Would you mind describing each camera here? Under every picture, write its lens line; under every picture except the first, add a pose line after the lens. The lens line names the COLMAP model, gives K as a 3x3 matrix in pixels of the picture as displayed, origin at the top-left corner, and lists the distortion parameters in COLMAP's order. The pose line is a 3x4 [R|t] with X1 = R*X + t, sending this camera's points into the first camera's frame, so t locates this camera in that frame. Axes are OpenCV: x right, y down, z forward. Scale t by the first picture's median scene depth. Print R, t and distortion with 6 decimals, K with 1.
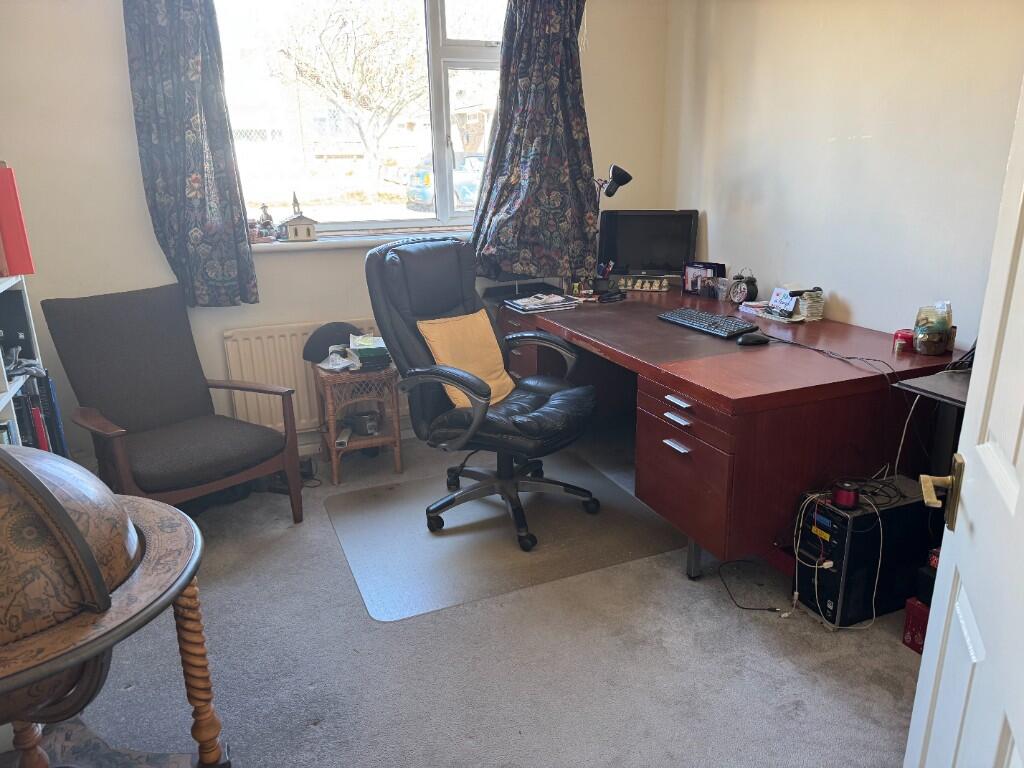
lens RADIAL K [[729.9, 0, 463.6], [0, 729.9, 394.6], [0, 0, 1]] dist [0.012371, 0.000857]
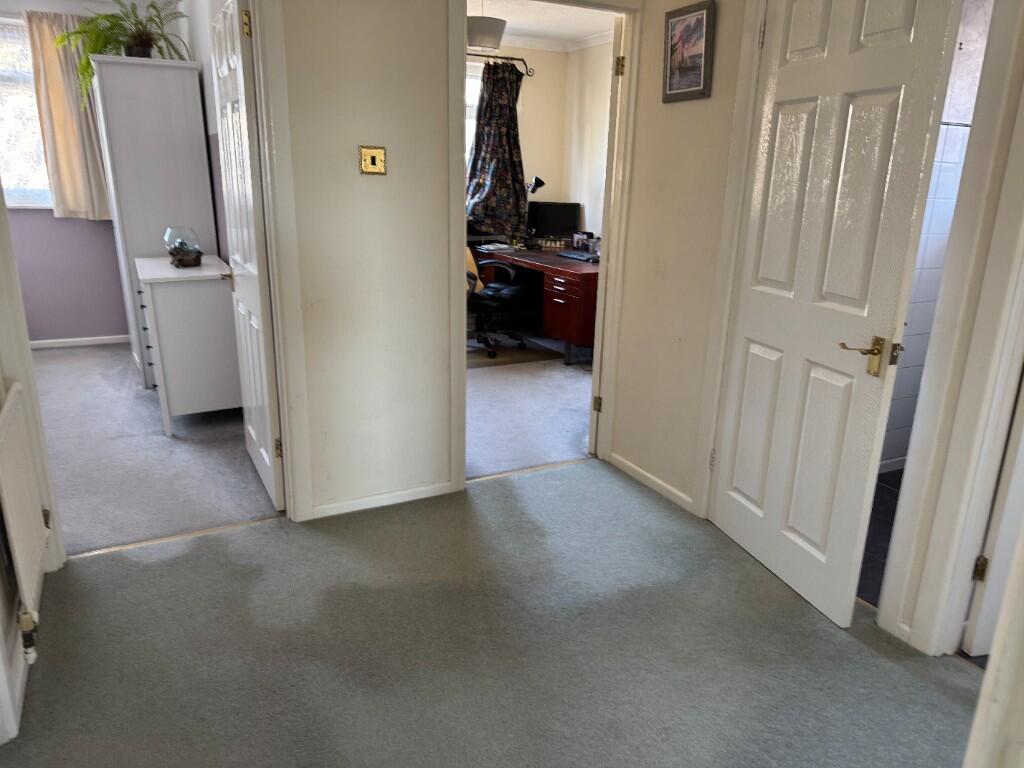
lens RADIAL K [[729.9, 0, 514.2], [0, 729.9, 386.1], [0, 0, 1]] dist [0.012371, 0.000857]
pose [[0.986453, 0.009615, 0.163760, -0.145872], [-0.007293, 0.999864, -0.014773, 0.246893], [-0.163880, 0.013378, 0.986390, -0.814408]]
